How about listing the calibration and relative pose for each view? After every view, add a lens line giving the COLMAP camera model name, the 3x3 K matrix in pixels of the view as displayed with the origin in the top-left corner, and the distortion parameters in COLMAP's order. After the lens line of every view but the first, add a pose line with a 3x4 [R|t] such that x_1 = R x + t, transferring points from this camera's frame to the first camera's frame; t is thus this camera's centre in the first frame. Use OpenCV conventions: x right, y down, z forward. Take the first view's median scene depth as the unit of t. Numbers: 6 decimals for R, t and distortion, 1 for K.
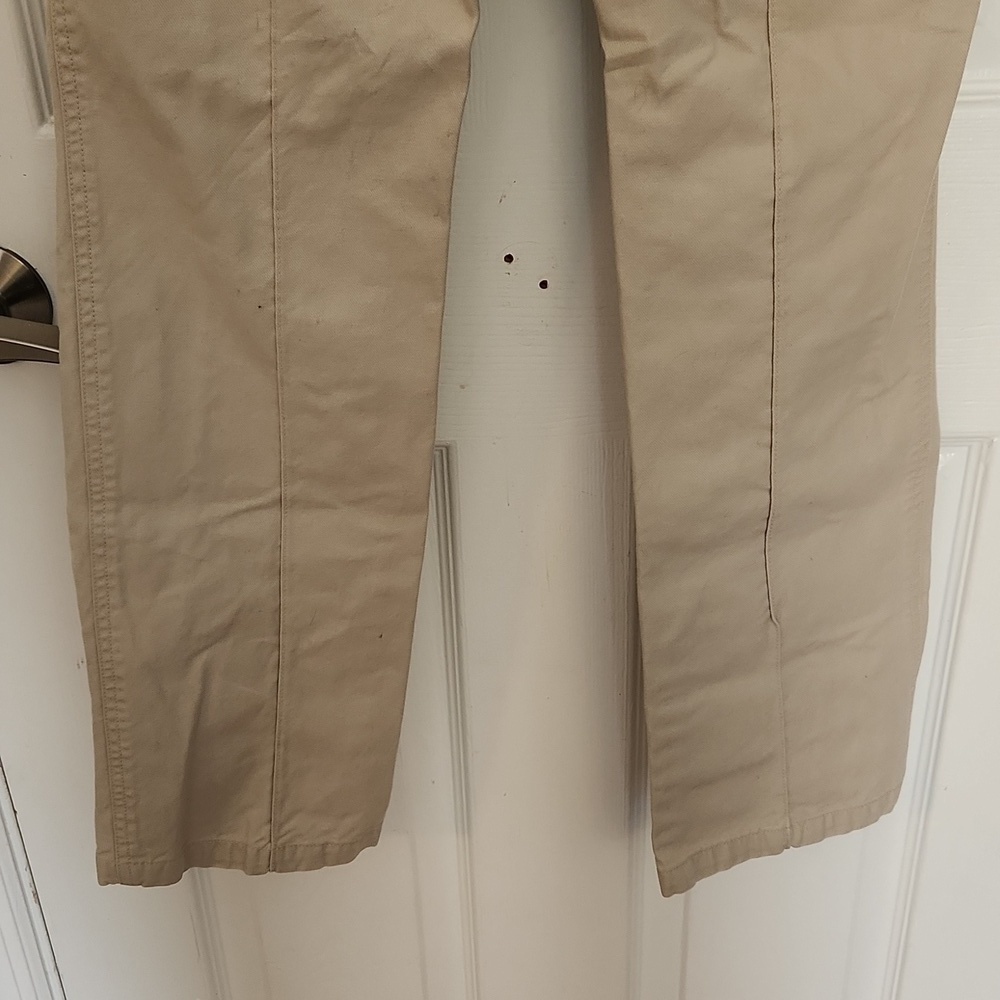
lens RADIAL K [[1504.5, 0, 504.0], [0, 1504.5, 503.5], [0, 0, 1]] dist [0.064638, 0.000000]
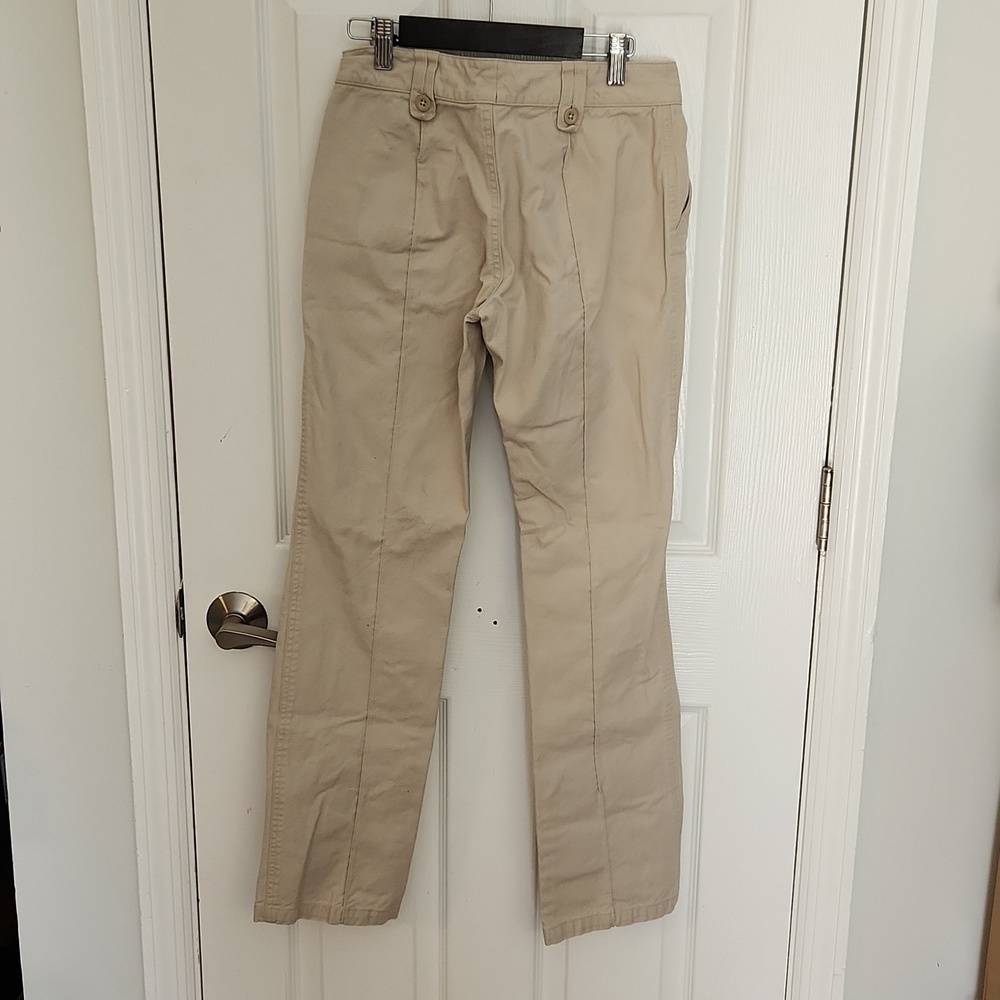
lens RADIAL K [[1504.5, 0, 472.3], [0, 1504.5, 504.6], [0, 0, 1]] dist [0.064638, 0.000000]
pose [[0.998588, 0.046398, -0.025860, 0.042141], [-0.051264, 0.969309, -0.240441, 0.214149], [0.013910, 0.241427, 0.970319, -1.153808]]
